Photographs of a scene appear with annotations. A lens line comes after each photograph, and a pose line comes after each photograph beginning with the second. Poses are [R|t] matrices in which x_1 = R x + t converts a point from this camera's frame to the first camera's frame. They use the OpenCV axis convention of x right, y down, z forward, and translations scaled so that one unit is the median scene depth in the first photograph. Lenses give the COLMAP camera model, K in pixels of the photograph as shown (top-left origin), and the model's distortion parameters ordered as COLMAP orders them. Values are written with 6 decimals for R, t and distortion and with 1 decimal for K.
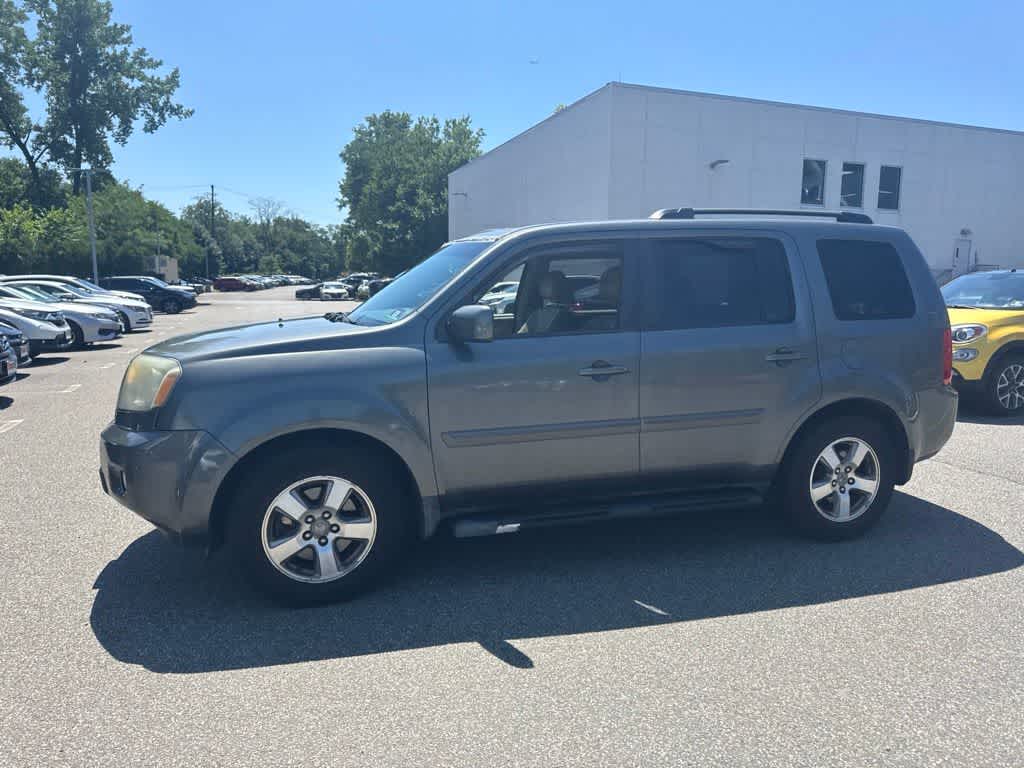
lens RADIAL K [[714.2, 0, 521.0], [0, 714.2, 382.9], [0, 0, 1]] dist [0.034734, -0.042173]
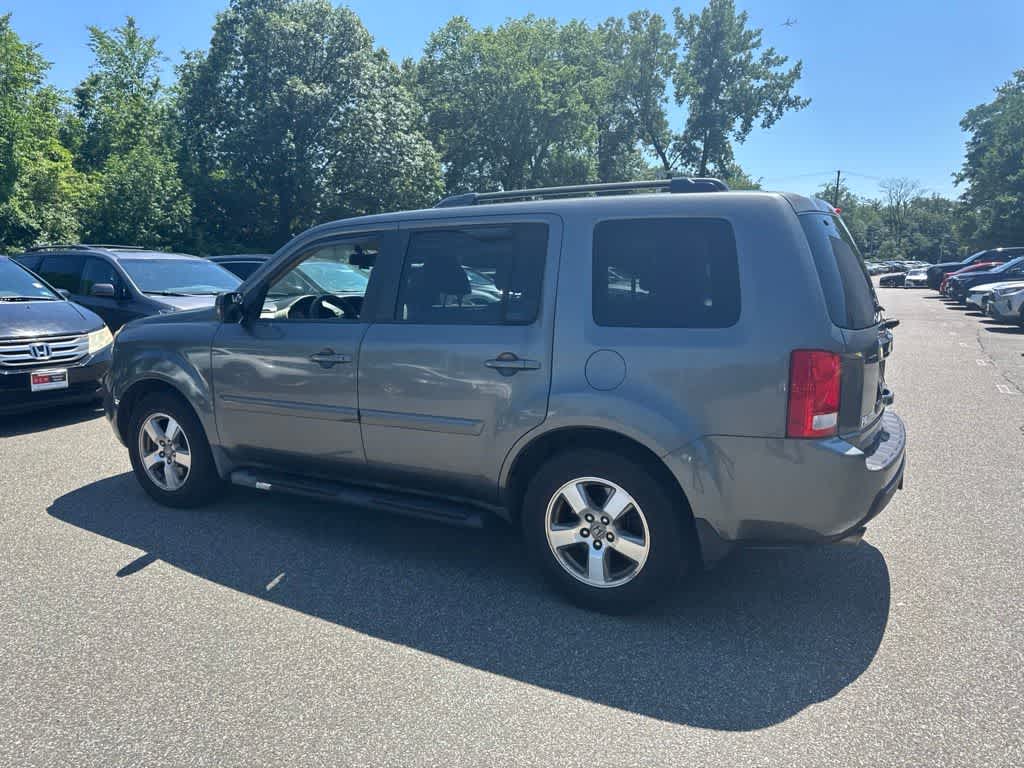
lens RADIAL K [[714.2, 0, 522.9], [0, 714.2, 378.4], [0, 0, 1]] dist [0.034734, -0.042173]
pose [[0.689544, 0.105189, -0.716564, 0.921229], [-0.096178, 0.993933, 0.053355, -0.061752], [0.717829, 0.032127, 0.695478, 0.403658]]
